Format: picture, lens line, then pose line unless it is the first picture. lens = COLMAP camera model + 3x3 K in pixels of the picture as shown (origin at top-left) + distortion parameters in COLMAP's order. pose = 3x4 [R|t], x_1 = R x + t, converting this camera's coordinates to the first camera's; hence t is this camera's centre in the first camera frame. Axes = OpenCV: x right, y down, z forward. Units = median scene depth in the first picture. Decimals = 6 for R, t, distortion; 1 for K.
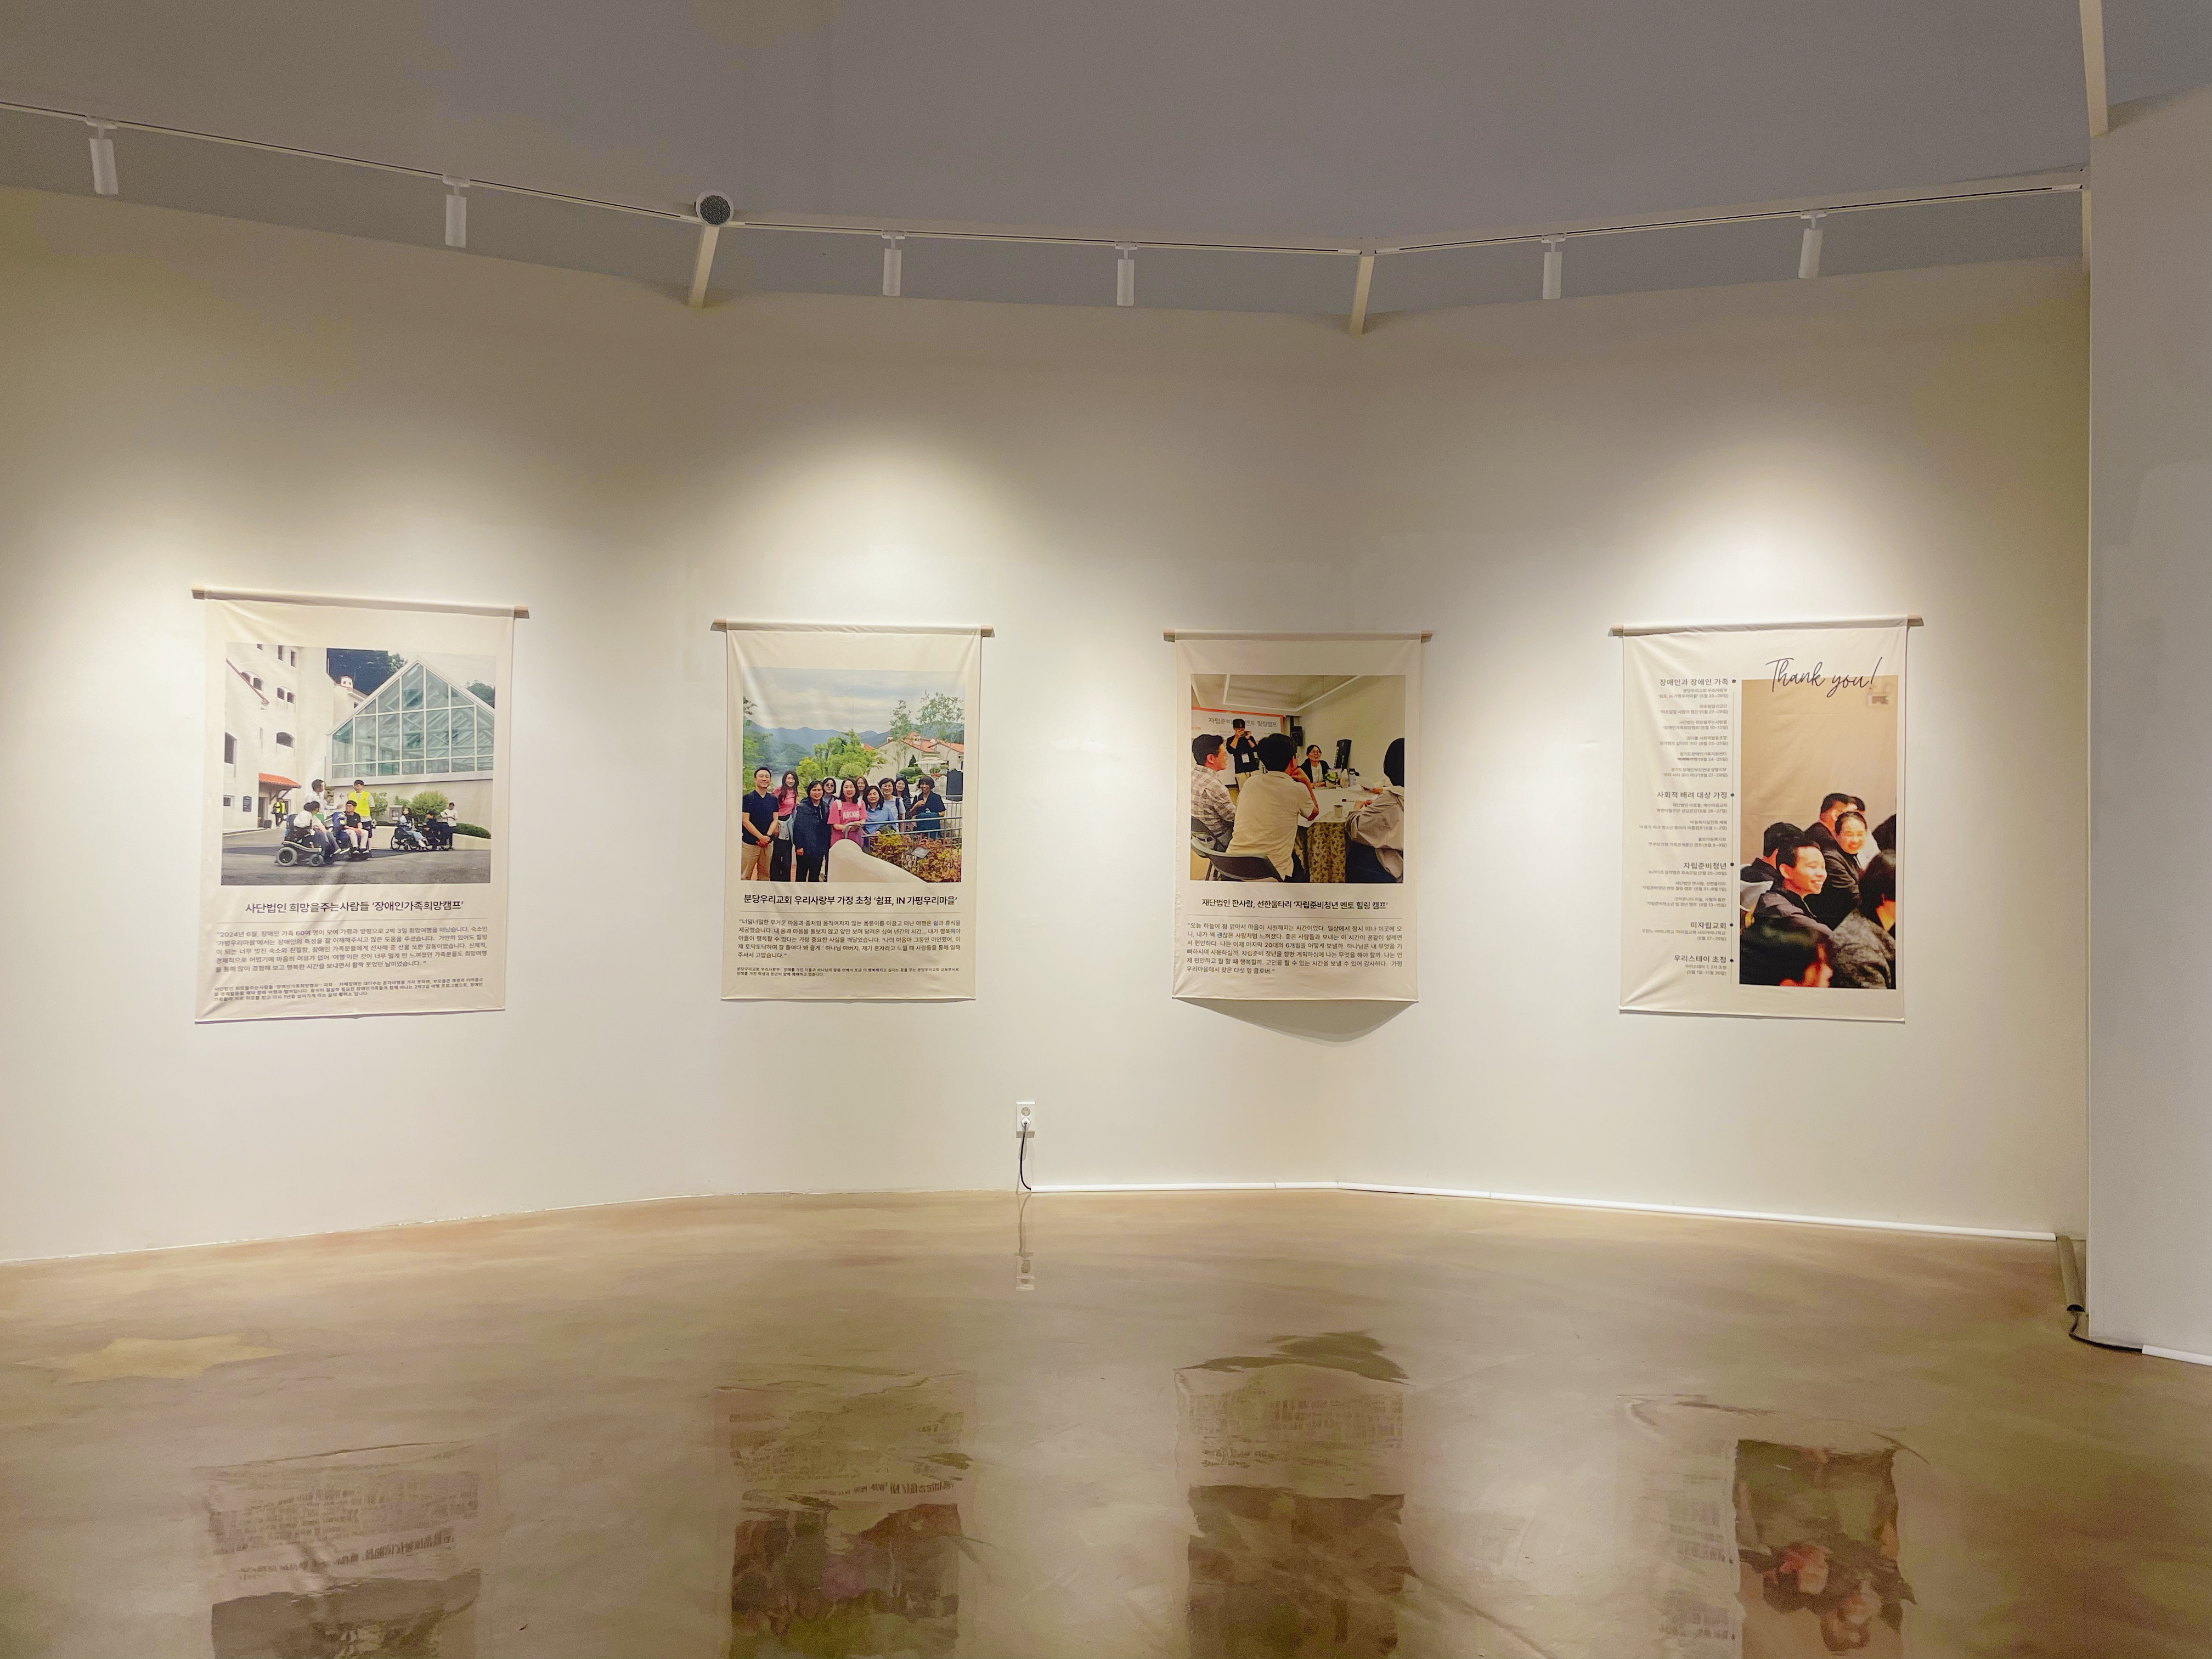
lens RADIAL K [[1703.5, 0, 1107.6], [0, 1703.5, 806.9], [0, 0, 1]] dist [0.032044, -0.017115]
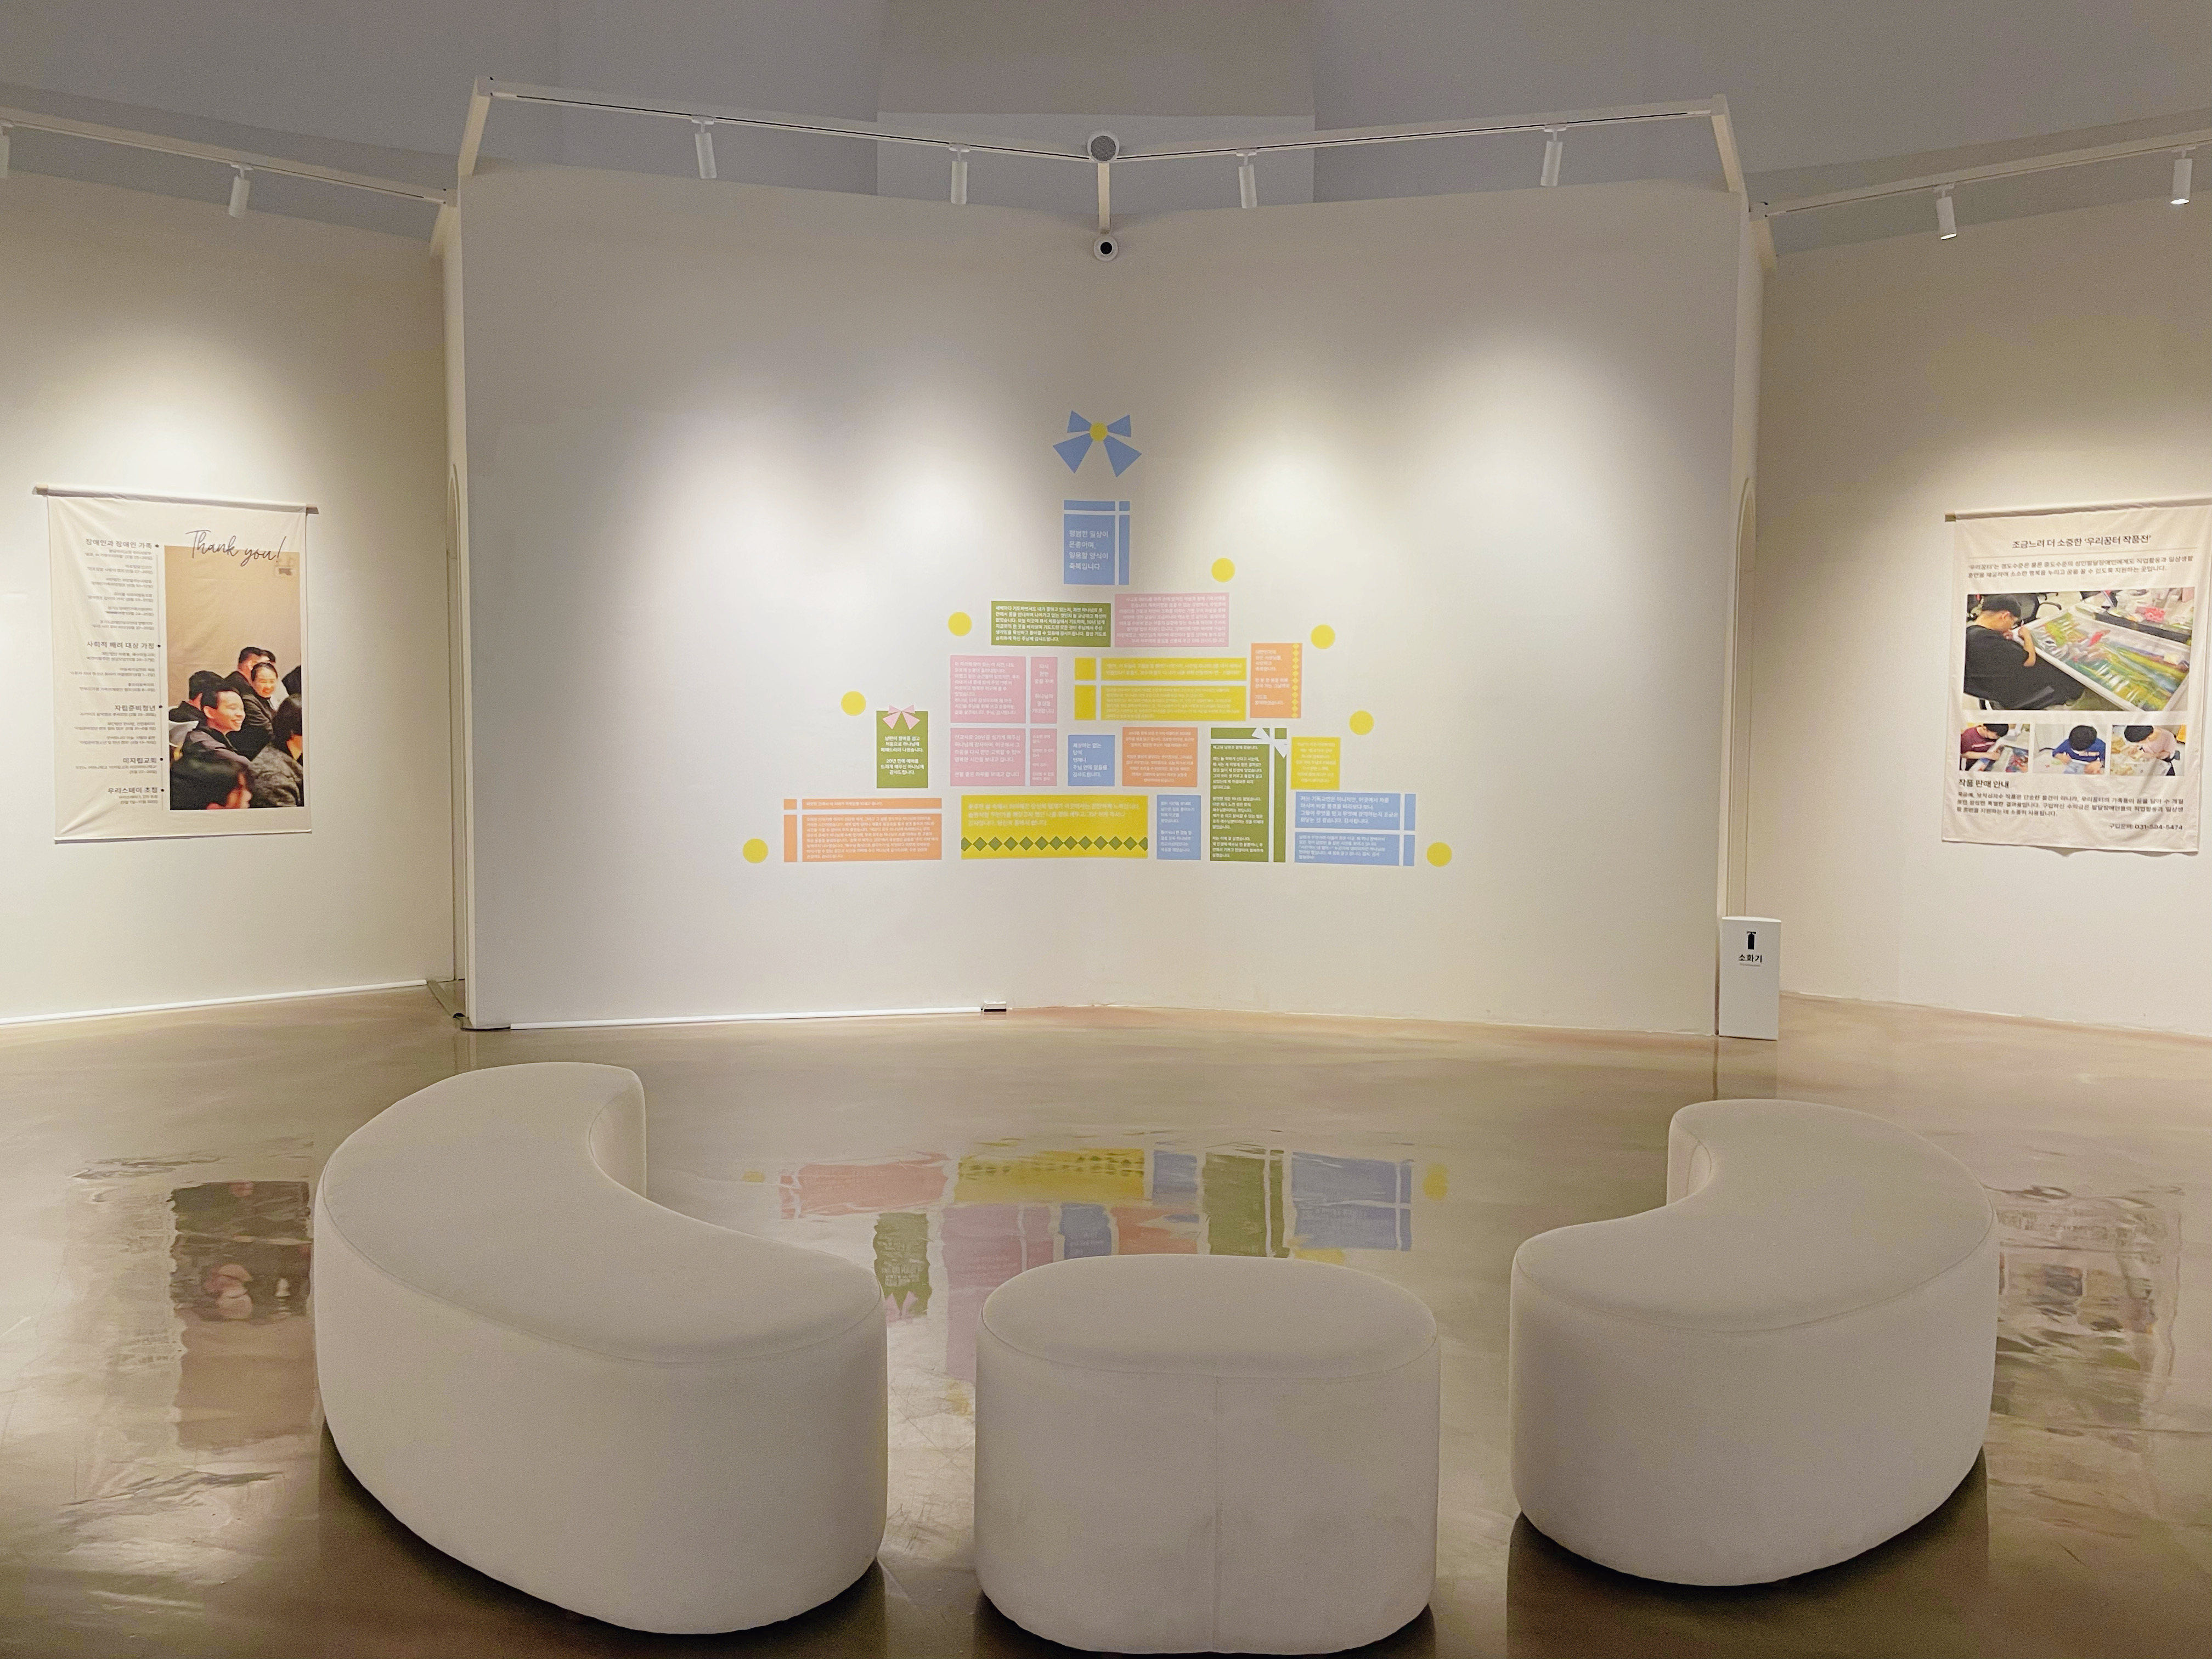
lens RADIAL K [[1703.5, 0, 1108.6], [0, 1703.5, 833.7], [0, 0, 1]] dist [0.032044, -0.017115]
pose [[0.567465, -0.057282, 0.821403, -0.229405], [-0.005827, 0.997273, 0.073573, 0.030320], [-0.823377, -0.046536, 0.565583, -0.185586]]
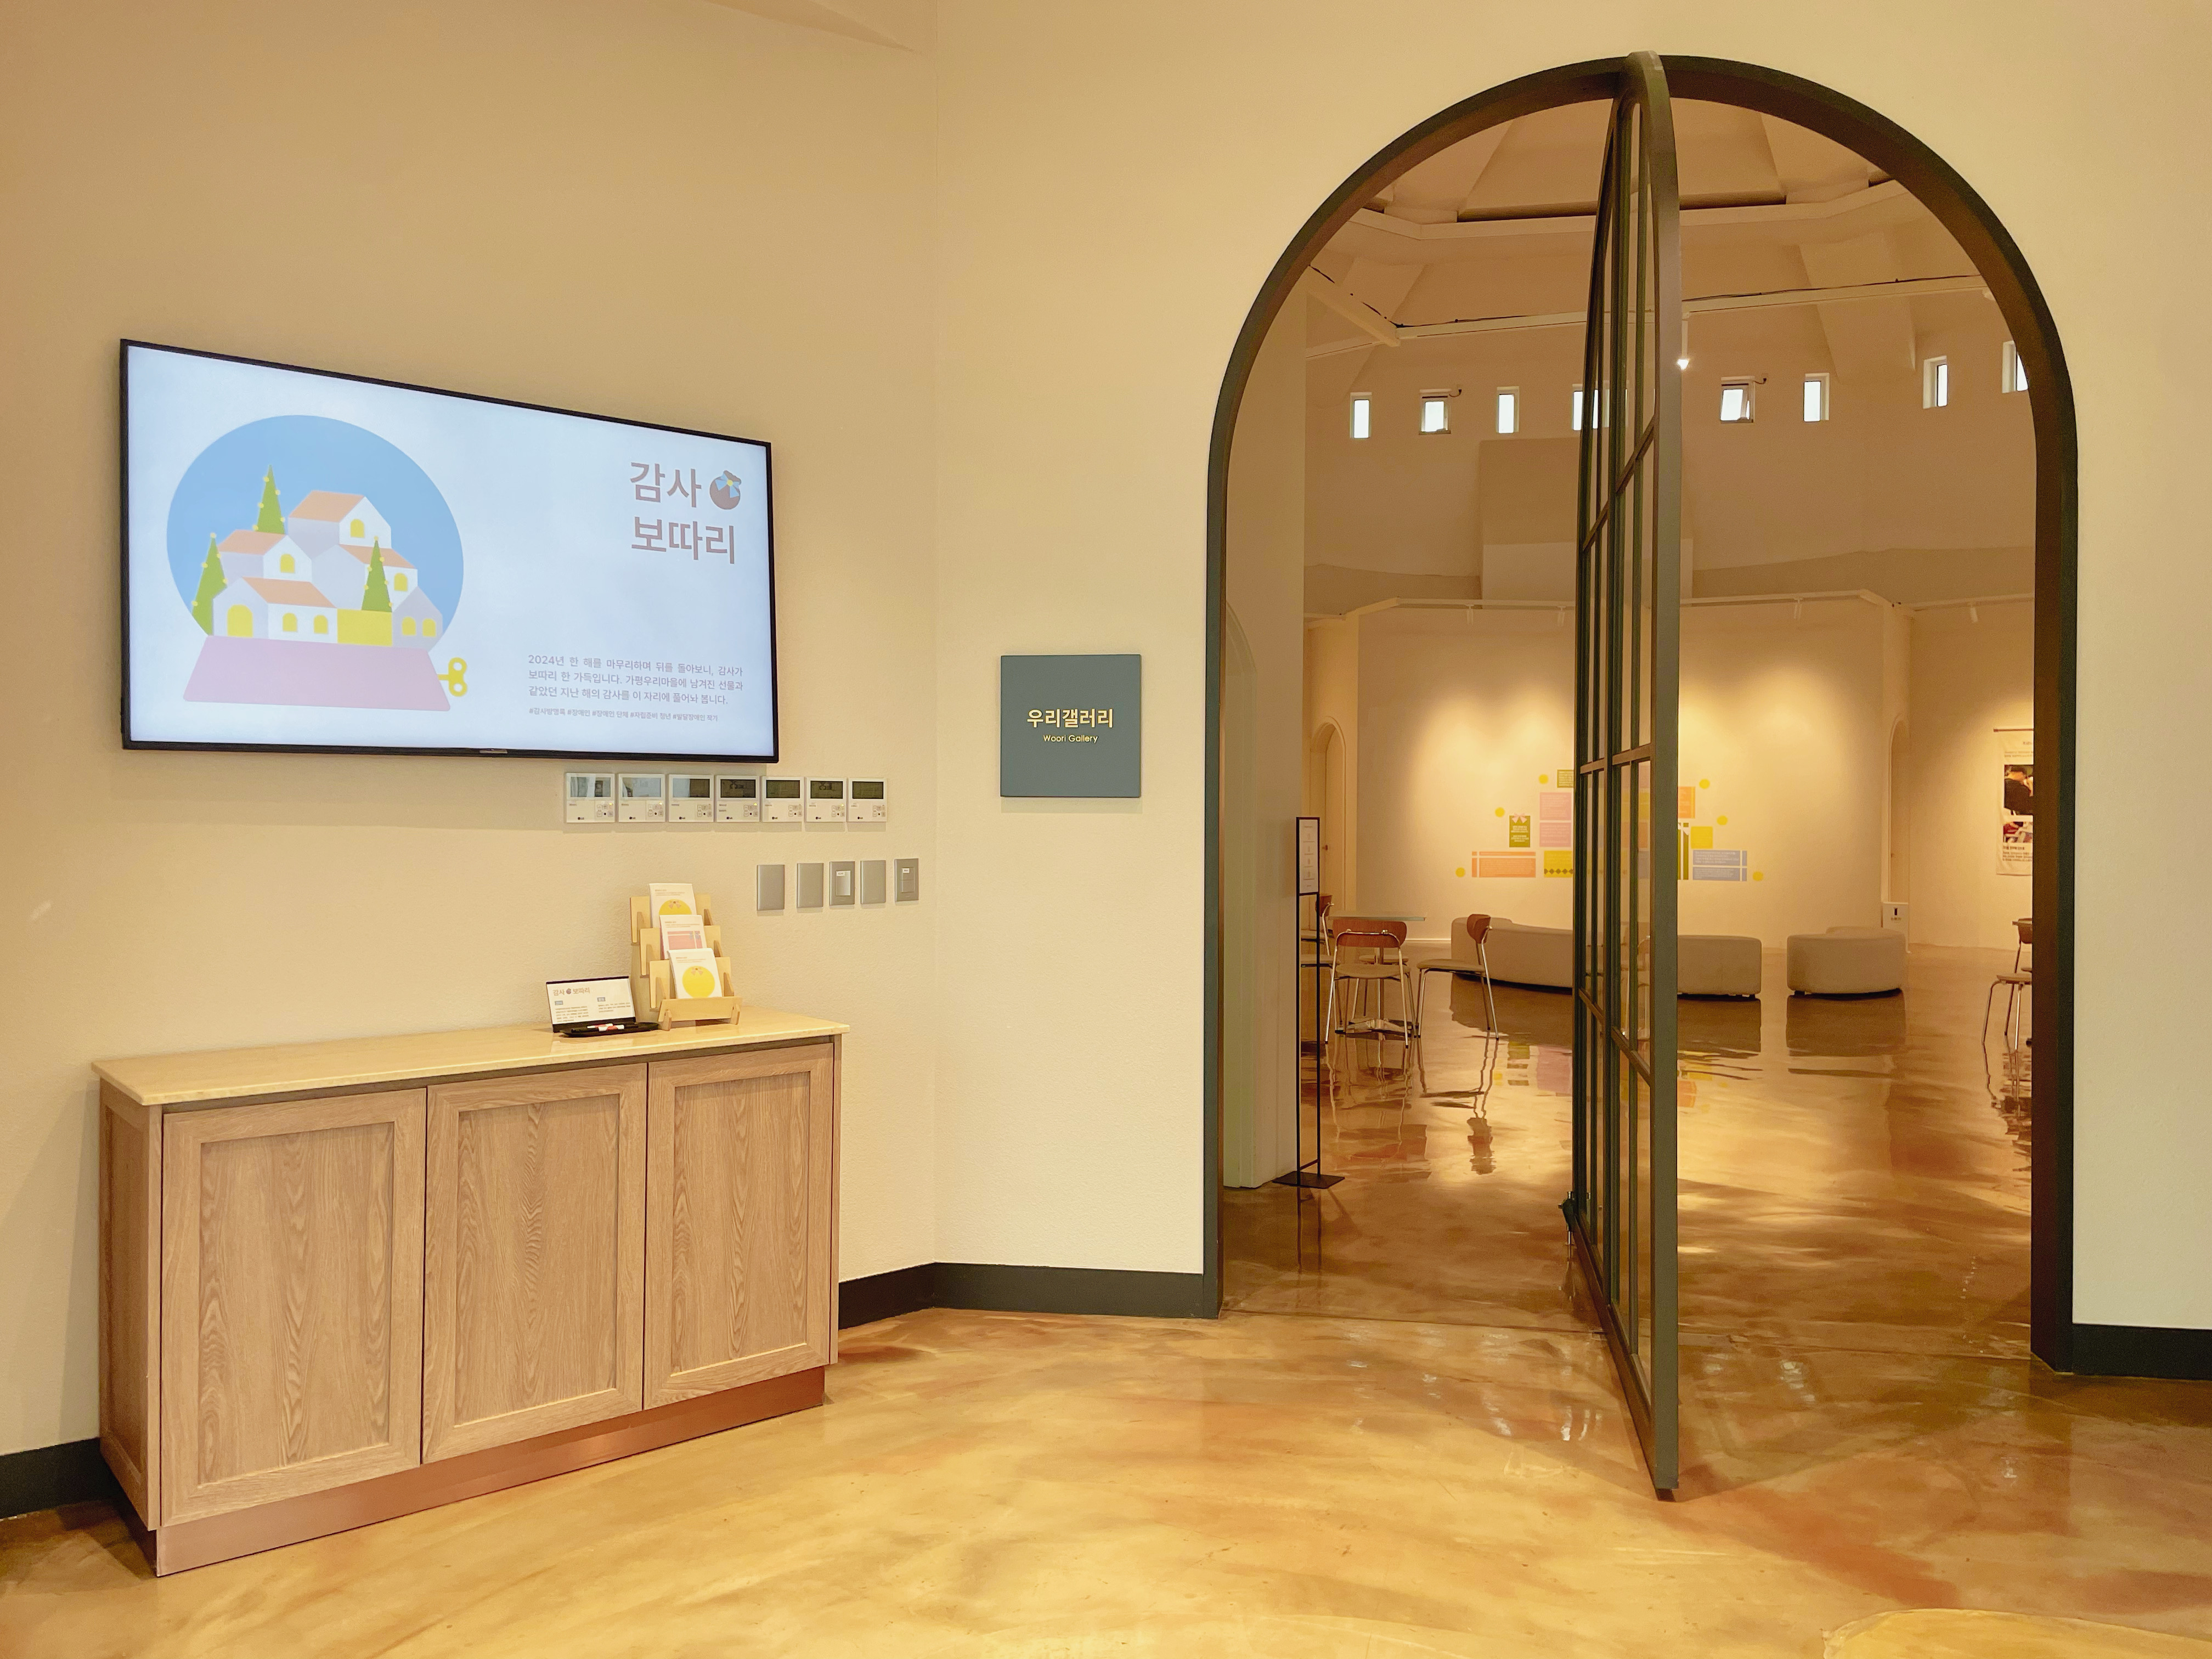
lens RADIAL K [[1703.5, 0, 1072.4], [0, 1703.5, 793.9], [0, 0, 1]] dist [0.032044, -0.017115]
pose [[0.718573, 0.001603, 0.695450, -2.275244], [-0.002954, 0.999995, 0.000747, -0.011315], [-0.695445, -0.002591, 0.718574, -1.116298]]
